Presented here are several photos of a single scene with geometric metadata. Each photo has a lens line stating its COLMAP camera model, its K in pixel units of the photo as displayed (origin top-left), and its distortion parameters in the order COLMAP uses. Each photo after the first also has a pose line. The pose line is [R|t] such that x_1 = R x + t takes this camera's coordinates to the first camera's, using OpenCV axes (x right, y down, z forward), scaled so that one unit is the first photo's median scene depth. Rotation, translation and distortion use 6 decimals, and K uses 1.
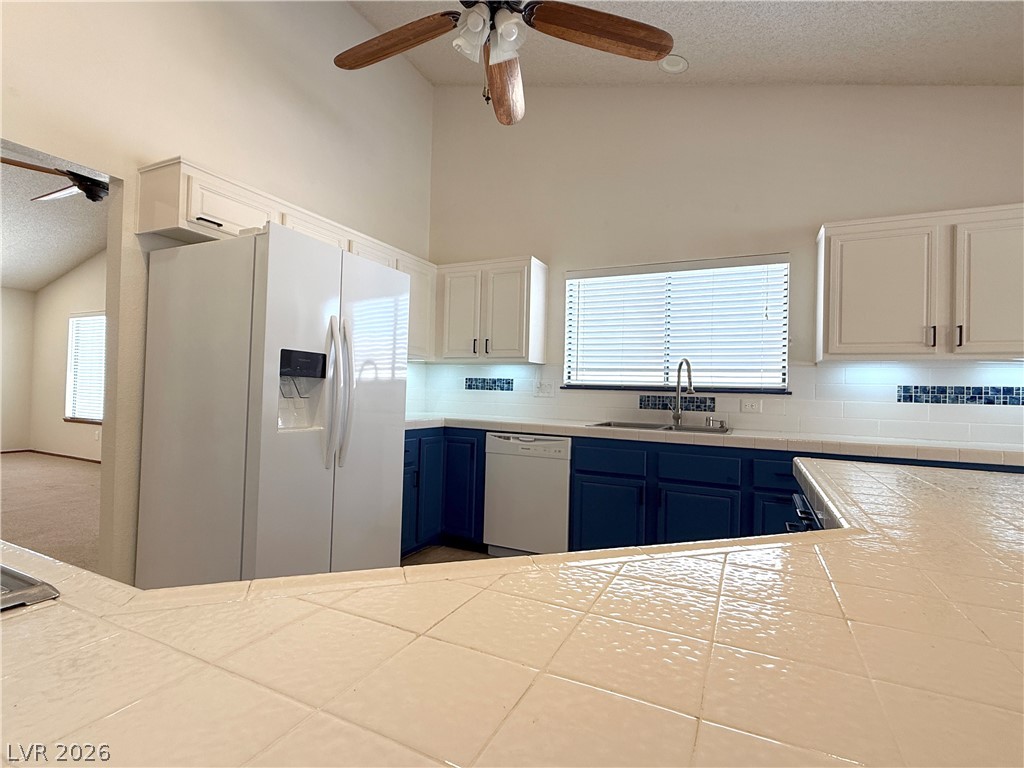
lens RADIAL K [[492.0, 0, 510.9], [0, 492.0, 383.4], [0, 0, 1]] dist [0.001779, -0.000549]
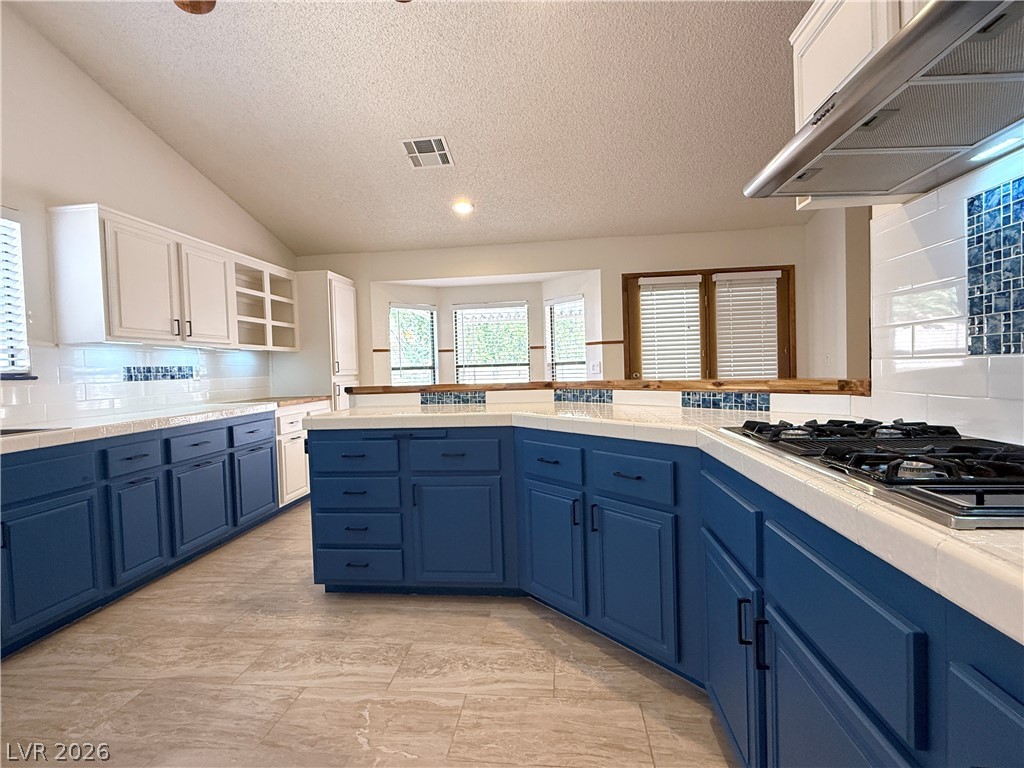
lens RADIAL K [[492.0, 0, 510.9], [0, 492.0, 383.4], [0, 0, 1]] dist [0.001779, -0.000549]
pose [[-0.338137, -0.047769, 0.939884, -0.495315], [0.010020, 0.998472, 0.054351, -0.008658], [-0.941044, 0.027796, -0.337141, 0.477794]]
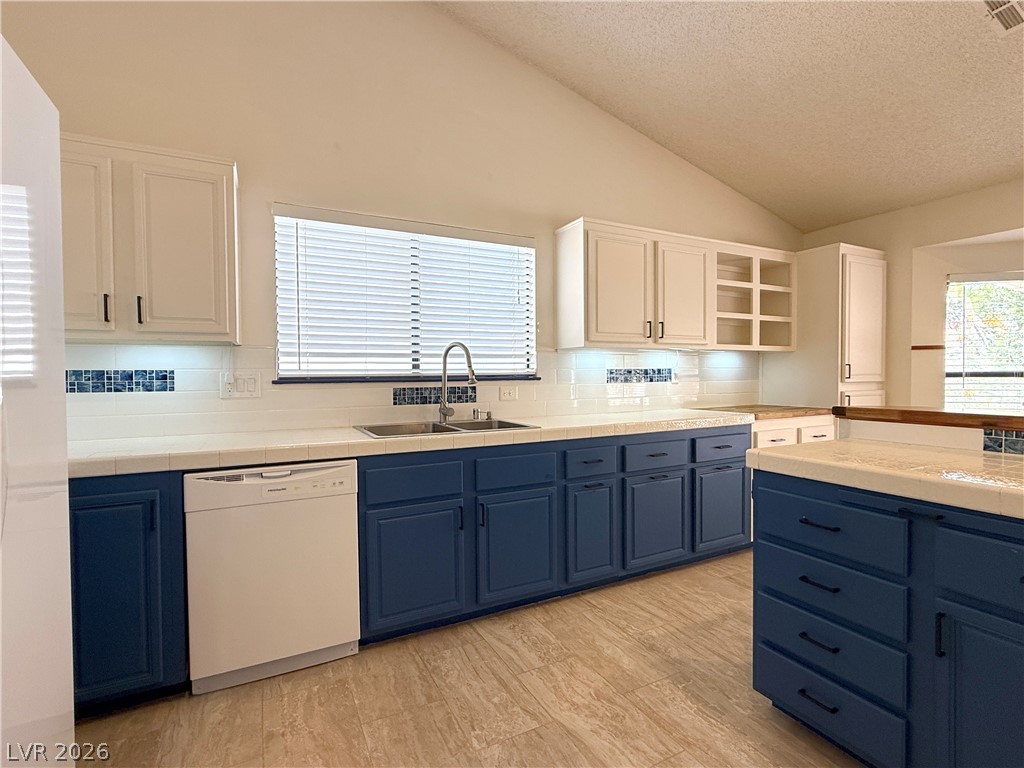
lens RADIAL K [[492.0, 0, 510.9], [0, 492.0, 383.4], [0, 0, 1]] dist [0.001779, -0.000549]
pose [[0.598414, -0.047860, 0.799756, -0.263381], [0.013519, 0.998675, 0.049649, -0.020265], [-0.801073, -0.018899, 0.598269, 0.414277]]
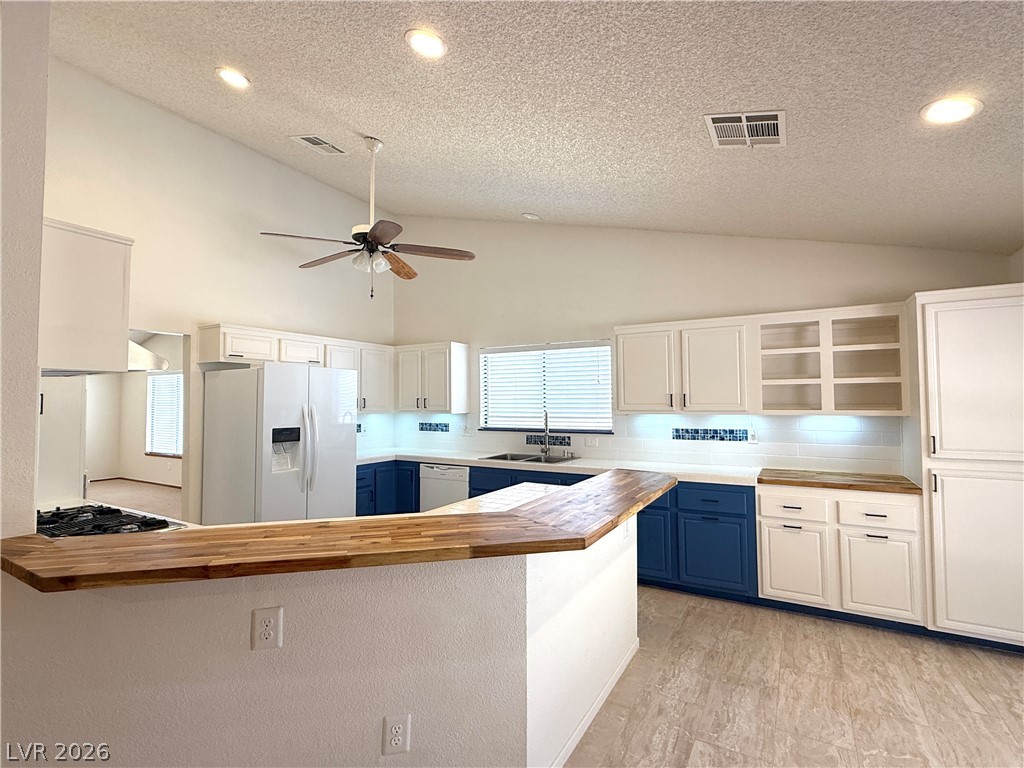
lens RADIAL K [[492.0, 0, 510.9], [0, 492.0, 383.4], [0, 0, 1]] dist [0.001779, -0.000549]
pose [[0.996170, -0.037251, -0.079102, 0.360797], [0.035323, 0.999047, -0.025627, -0.098641], [0.079981, 0.022735, 0.996537, -0.486994]]
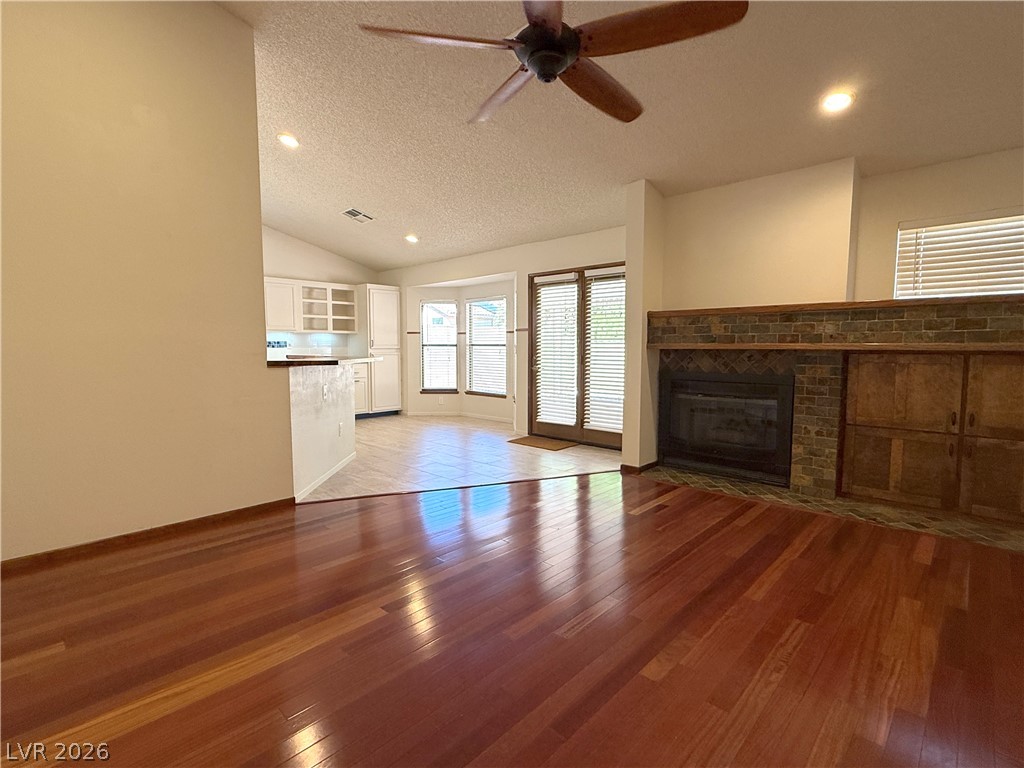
lens RADIAL K [[492.0, 0, 510.9], [0, 492.0, 383.4], [0, 0, 1]] dist [0.001779, -0.000549]
pose [[0.302953, -0.100039, 0.947740, -1.004596], [-0.004849, 0.994301, 0.106503, -0.046761], [-0.952993, -0.036861, 0.300741, -0.881357]]
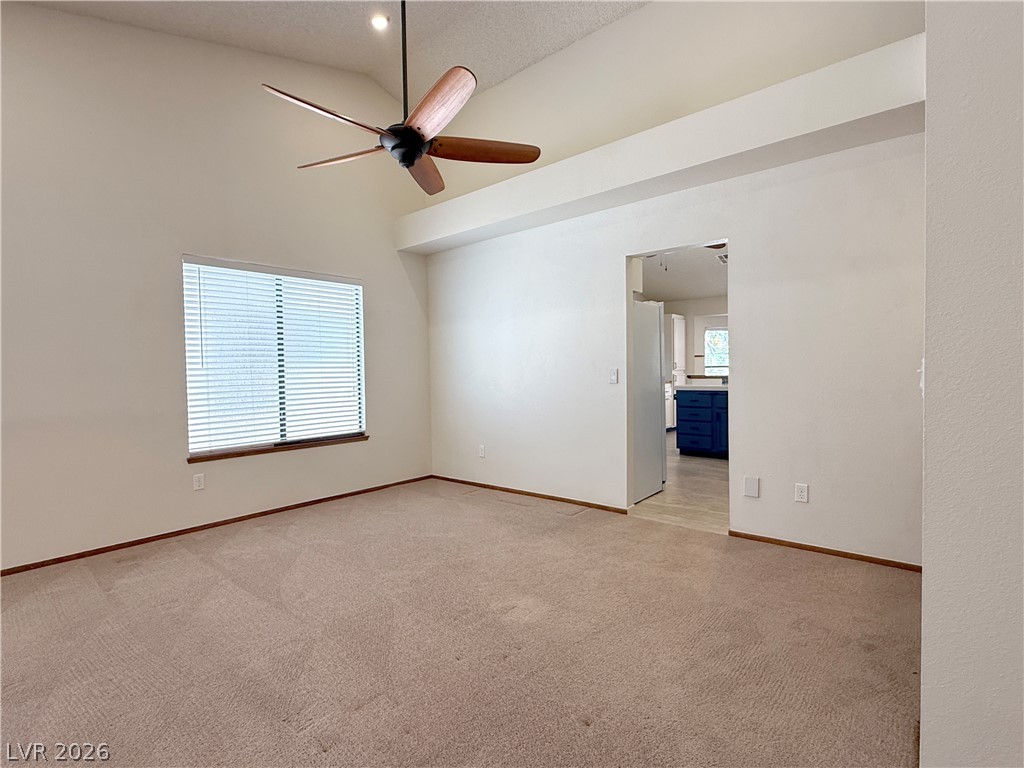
lens RADIAL K [[492.0, 0, 510.9], [0, 492.0, 383.4], [0, 0, 1]] dist [0.001779, -0.000549]
pose [[0.247712, -0.055340, 0.967252, -1.784755], [0.008089, 0.998451, 0.055053, -0.041888], [-0.968800, -0.005813, 0.247775, 0.672871]]
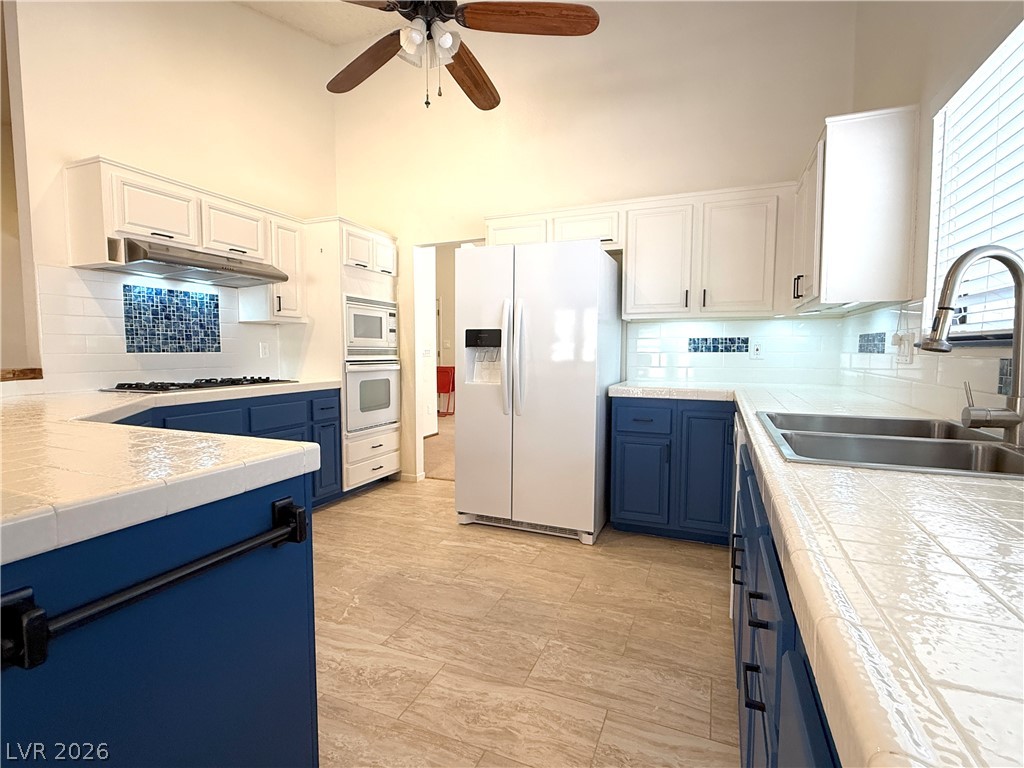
lens RADIAL K [[492.0, 0, 510.9], [0, 492.0, 383.4], [0, 0, 1]] dist [0.001779, -0.000549]
pose [[0.058840, 0.039836, -0.997472, 0.661355], [0.016400, 0.999030, 0.040866, 0.023464], [0.998133, -0.018763, 0.058130, 0.643868]]
